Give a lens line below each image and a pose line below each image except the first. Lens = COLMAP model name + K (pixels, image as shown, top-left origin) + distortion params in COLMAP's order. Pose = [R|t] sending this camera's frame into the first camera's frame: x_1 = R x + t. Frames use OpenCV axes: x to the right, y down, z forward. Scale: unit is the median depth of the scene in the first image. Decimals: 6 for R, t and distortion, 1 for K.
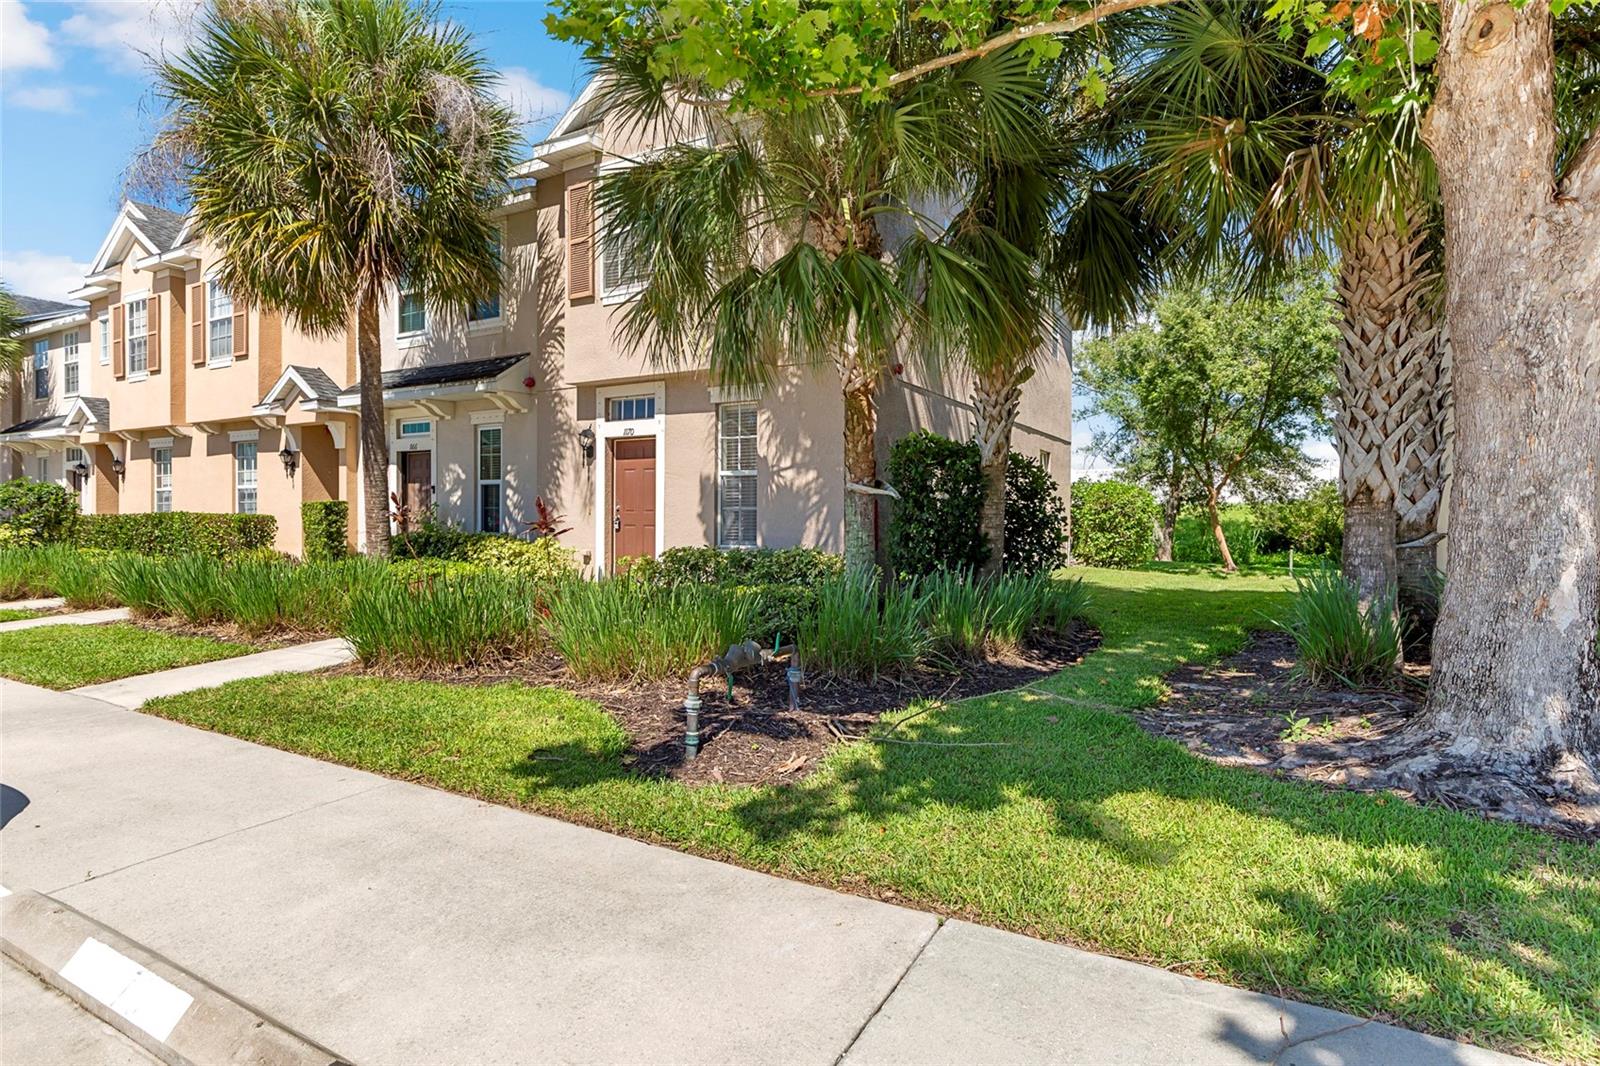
lens RADIAL K [[805.0, 0, 812.2], [0, 805.0, 522.2], [0, 0, 1]] dist [-0.001762, 0.000132]
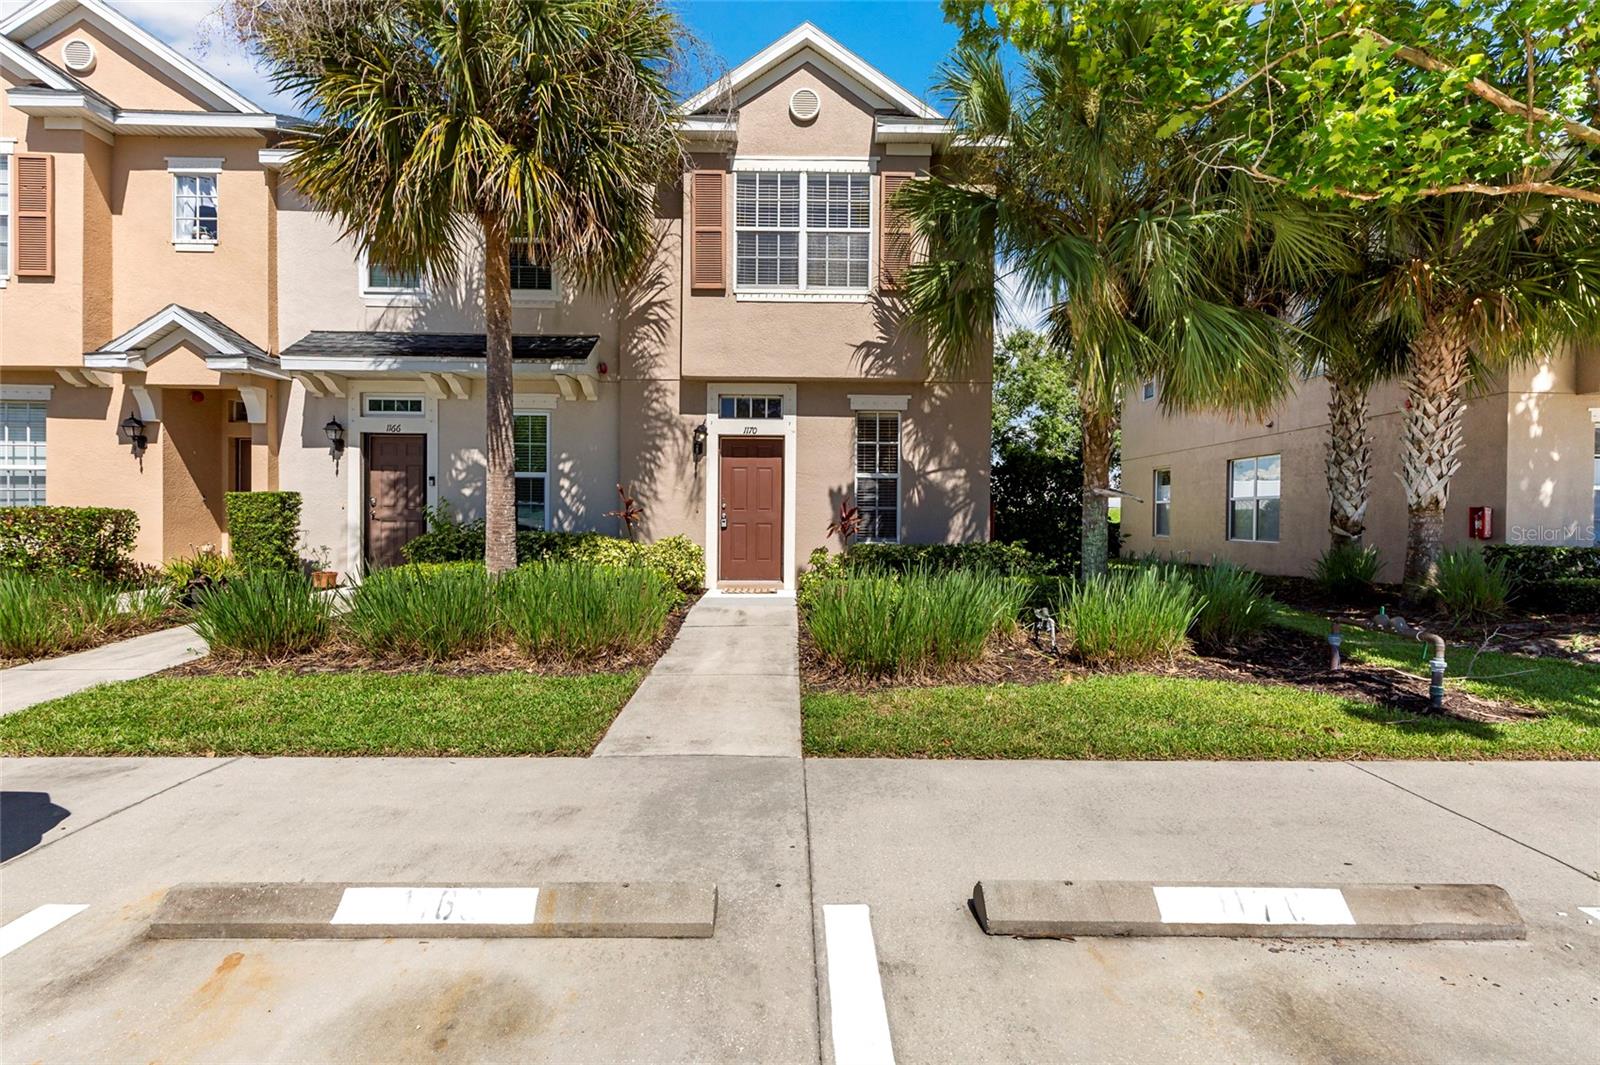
lens RADIAL K [[723.0, 0, 807.9], [0, 723.0, 525.5], [0, 0, 1]] dist [0.005811, 0.000828]
pose [[0.868438, -0.000190, 0.495797, -0.601272], [-0.001714, 0.999993, 0.003387, 0.003214], [-0.495794, -0.003791, 0.868432, 0.177866]]
